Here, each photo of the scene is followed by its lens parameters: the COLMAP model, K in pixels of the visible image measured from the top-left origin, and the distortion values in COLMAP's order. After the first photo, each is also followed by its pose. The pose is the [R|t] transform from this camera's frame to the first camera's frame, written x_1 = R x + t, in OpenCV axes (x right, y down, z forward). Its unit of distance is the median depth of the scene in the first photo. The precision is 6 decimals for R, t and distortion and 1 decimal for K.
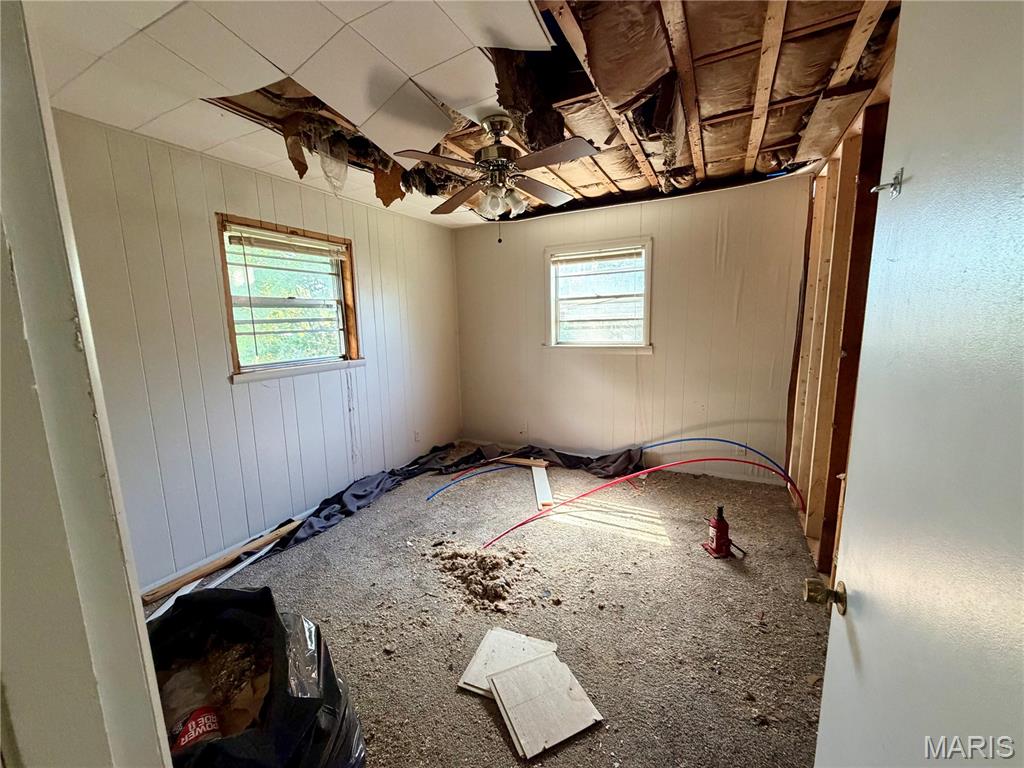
lens RADIAL K [[407.1, 0, 512.0], [0, 407.1, 382.5], [0, 0, 1]] dist [-0.003584, 0.000949]
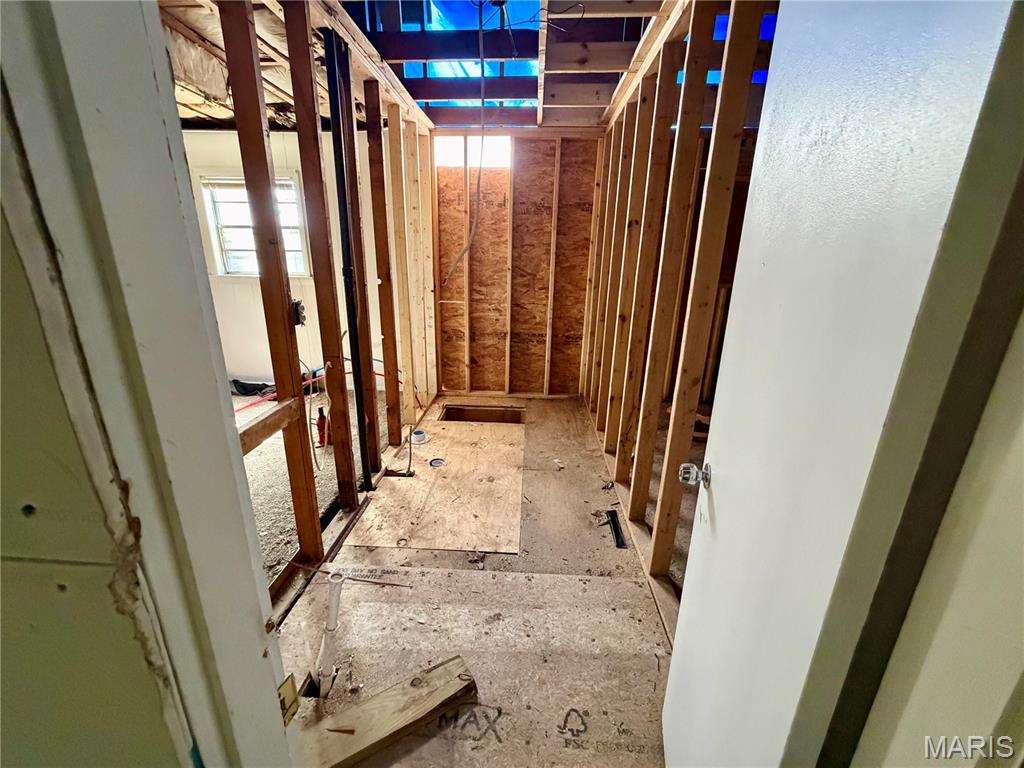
lens RADIAL K [[407.1, 0, 514.7], [0, 407.1, 380.6], [0, 0, 1]] dist [-0.003584, 0.000949]
pose [[0.906544, -0.080863, 0.414293, 0.357474], [0.020259, 0.988683, 0.148645, 0.033579], [-0.421624, -0.126360, 0.897923, -0.236900]]
